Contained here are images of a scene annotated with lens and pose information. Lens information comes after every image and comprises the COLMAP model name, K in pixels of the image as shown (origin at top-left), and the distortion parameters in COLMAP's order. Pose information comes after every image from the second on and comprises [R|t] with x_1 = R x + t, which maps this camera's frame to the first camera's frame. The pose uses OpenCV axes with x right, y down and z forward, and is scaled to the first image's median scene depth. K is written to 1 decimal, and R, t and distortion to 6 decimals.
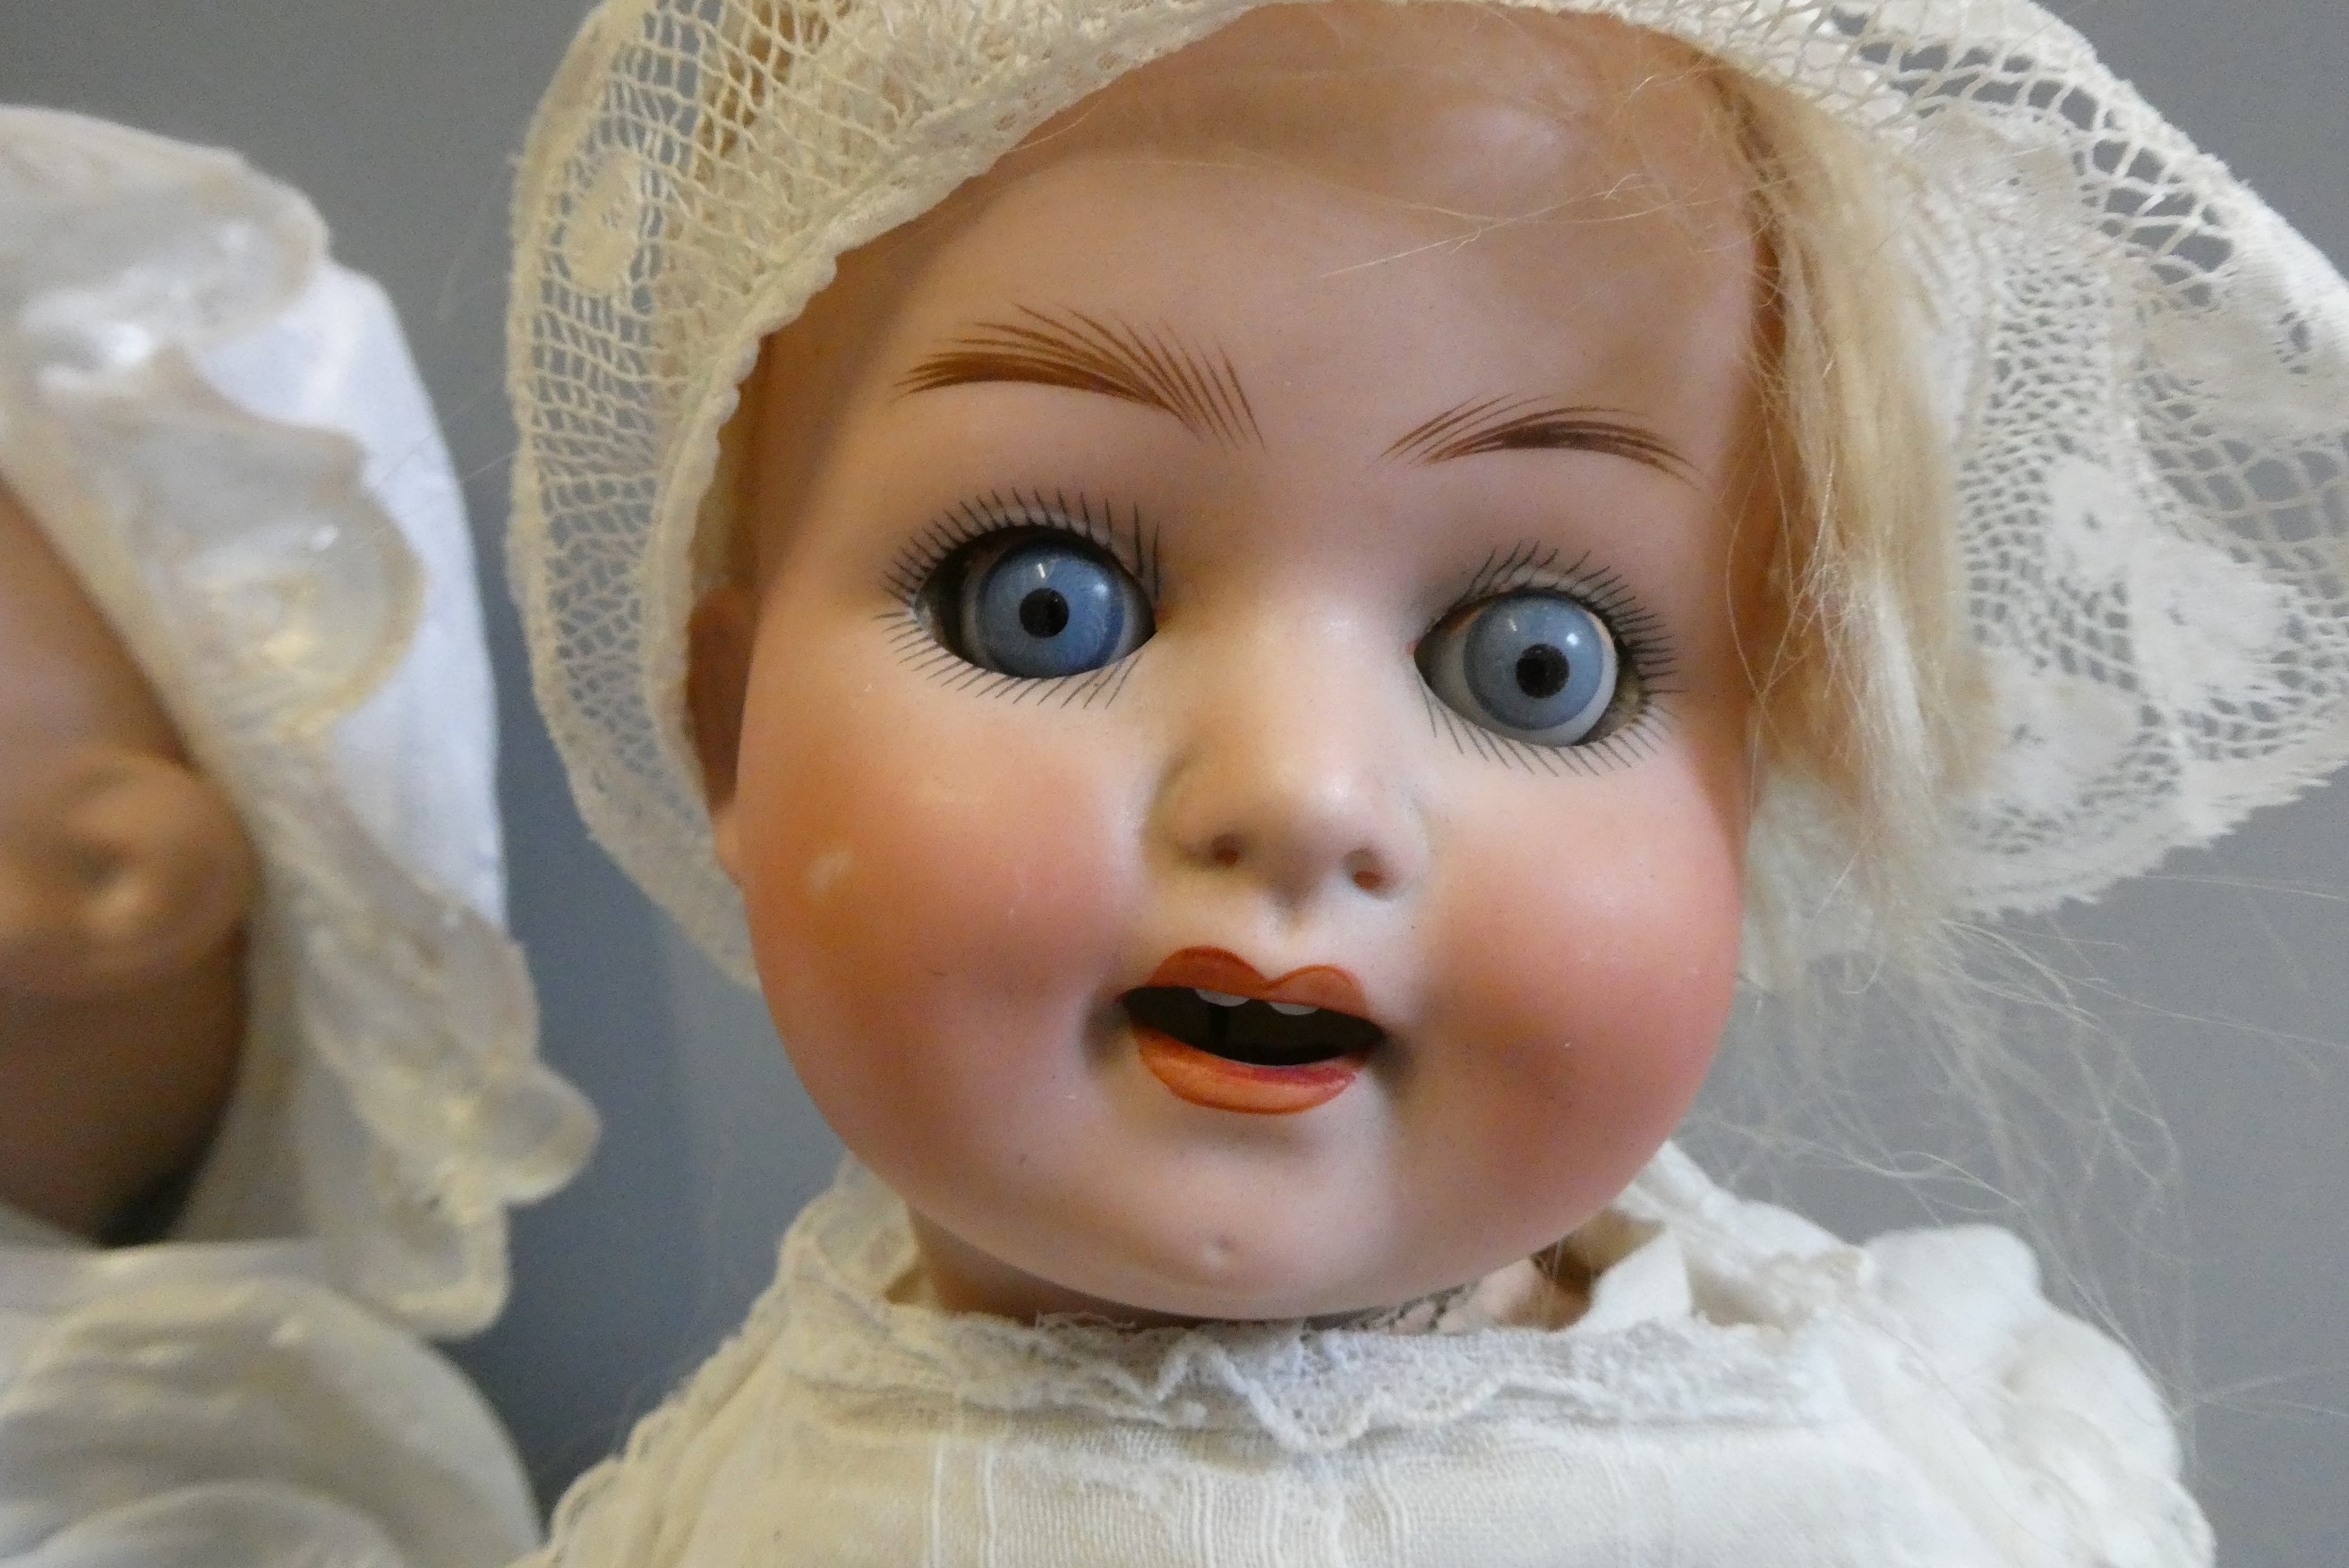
lens RADIAL K [[1668.8, 0, 1175.3], [0, 1668.8, 785.1], [0, 0, 1]] dist [0.002423, -0.000259]
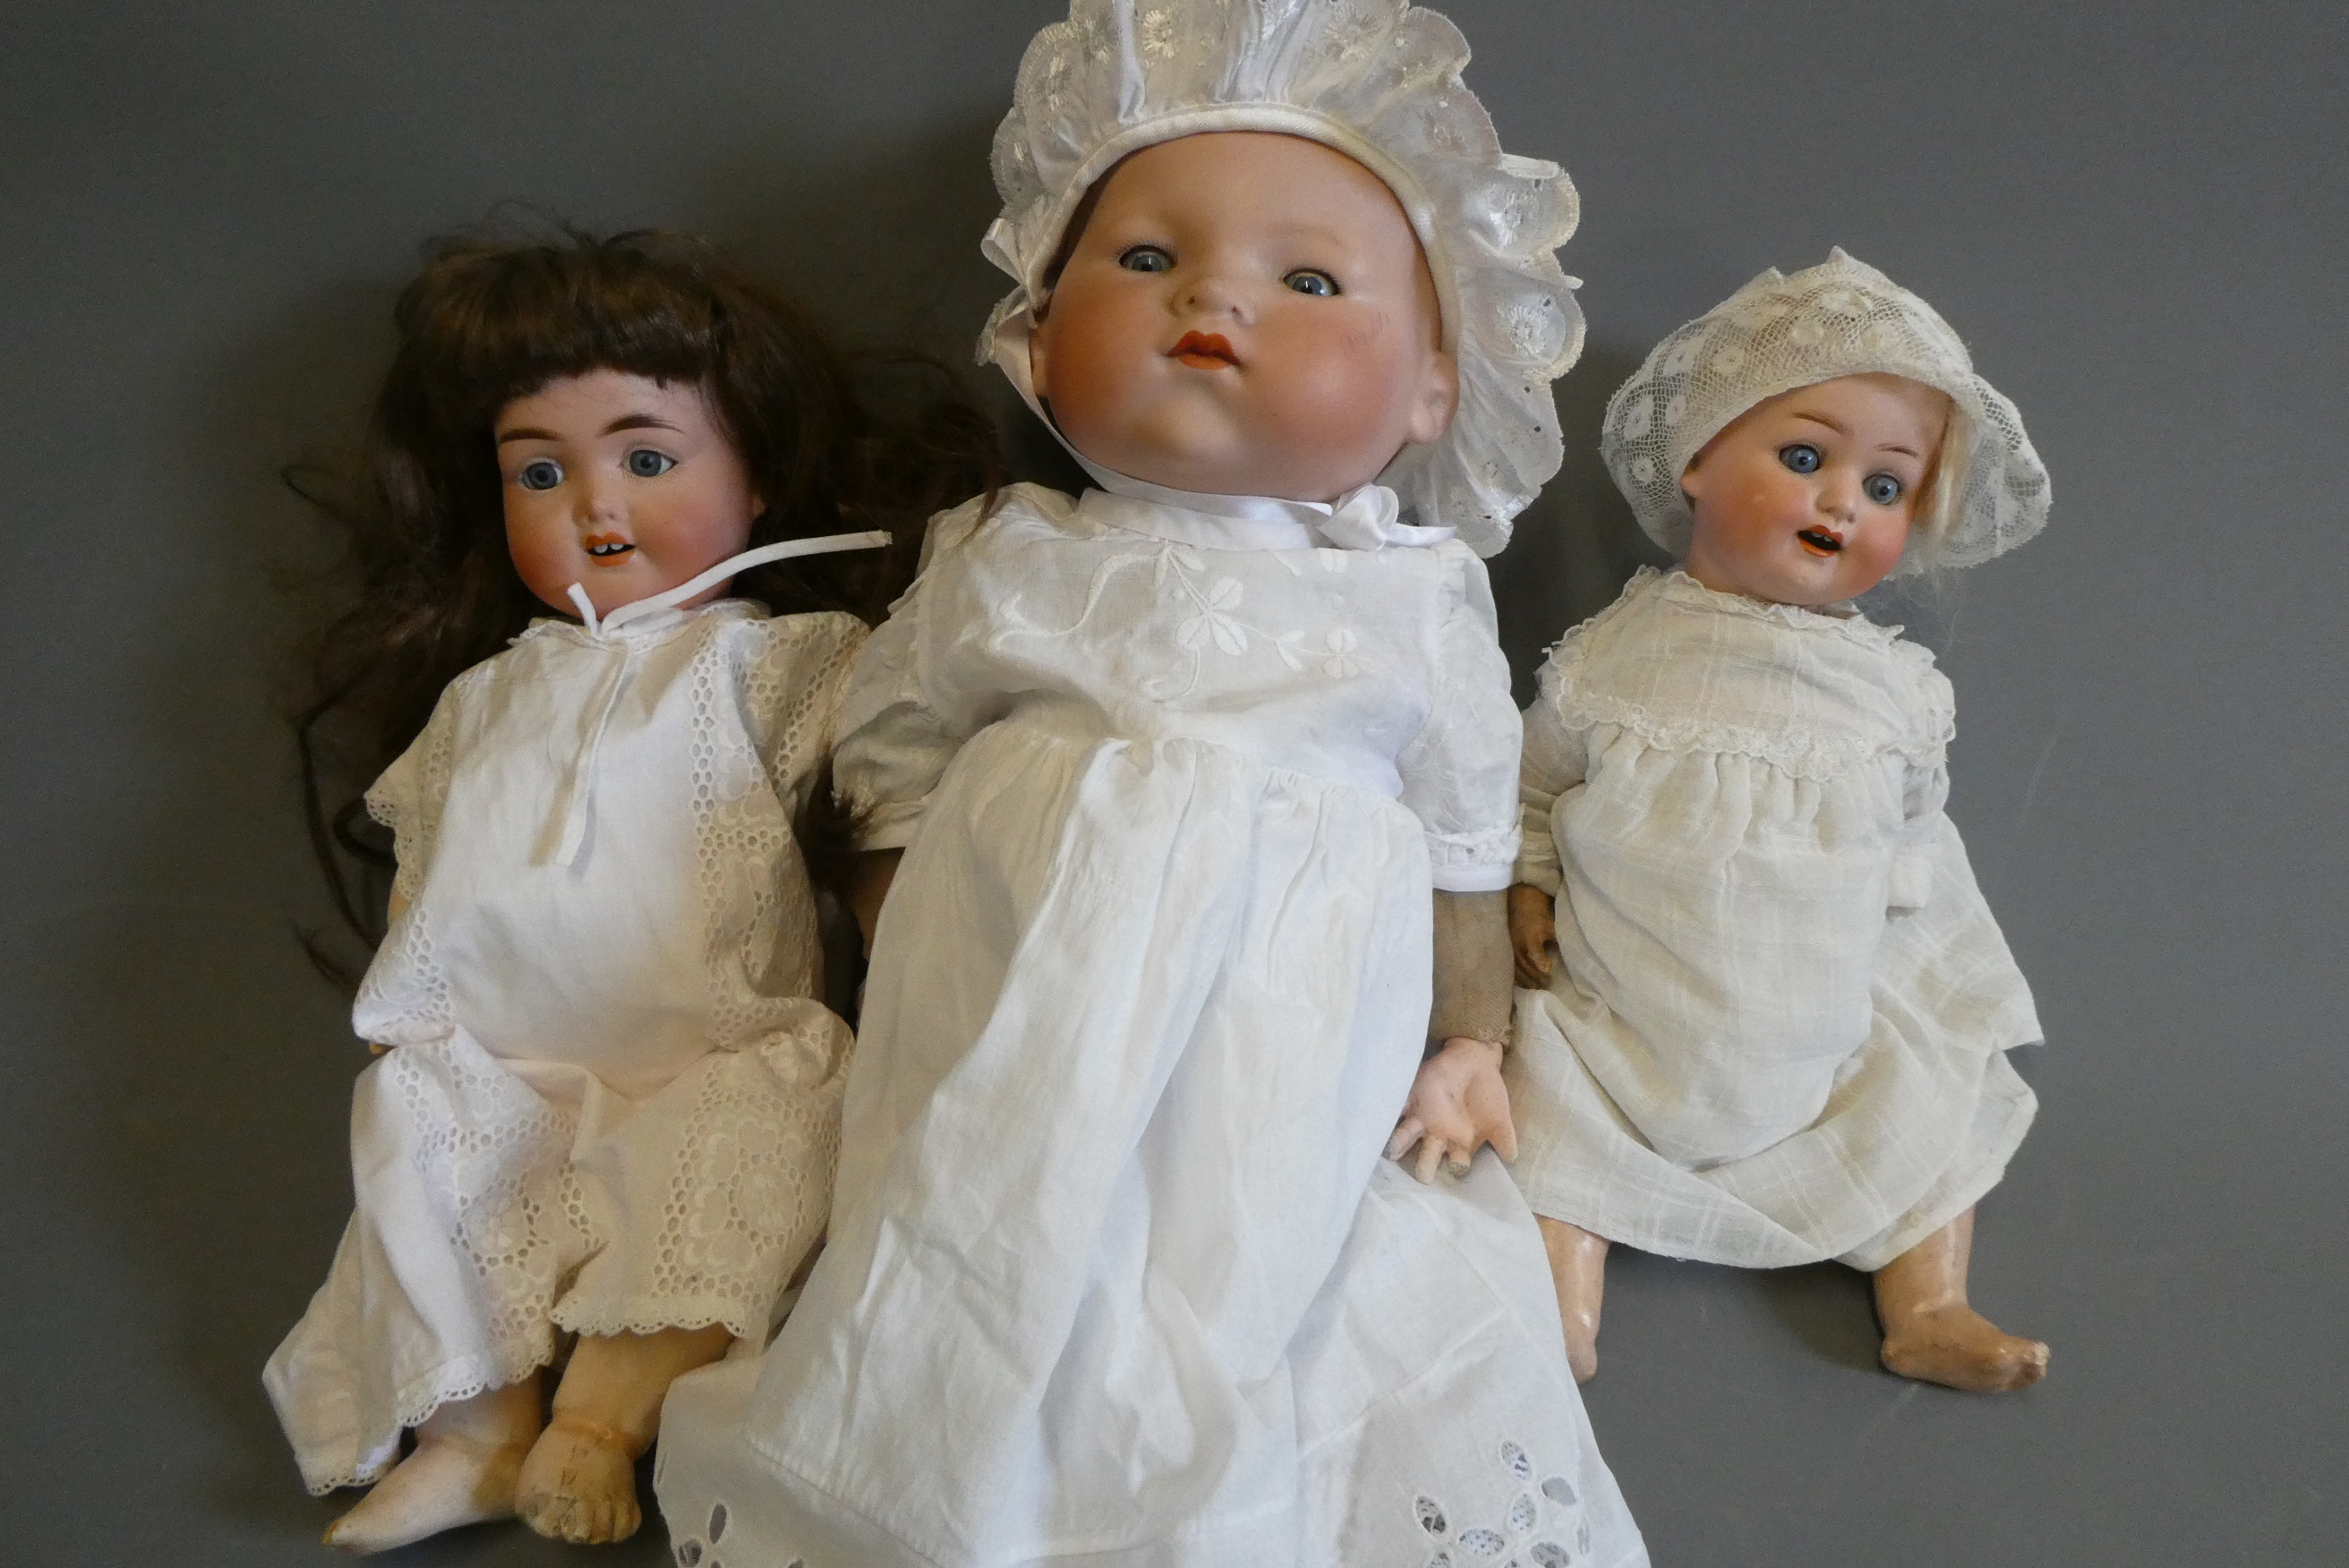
lens RADIAL K [[1668.8, 0, 1176.9], [0, 1668.8, 787.8], [0, 0, 1]] dist [0.002423, -0.000259]
pose [[0.978099, 0.204517, 0.038662, -2.080121], [-0.208125, 0.963141, 0.170419, 0.424595], [-0.002383, -0.174733, 0.984613, -4.602423]]
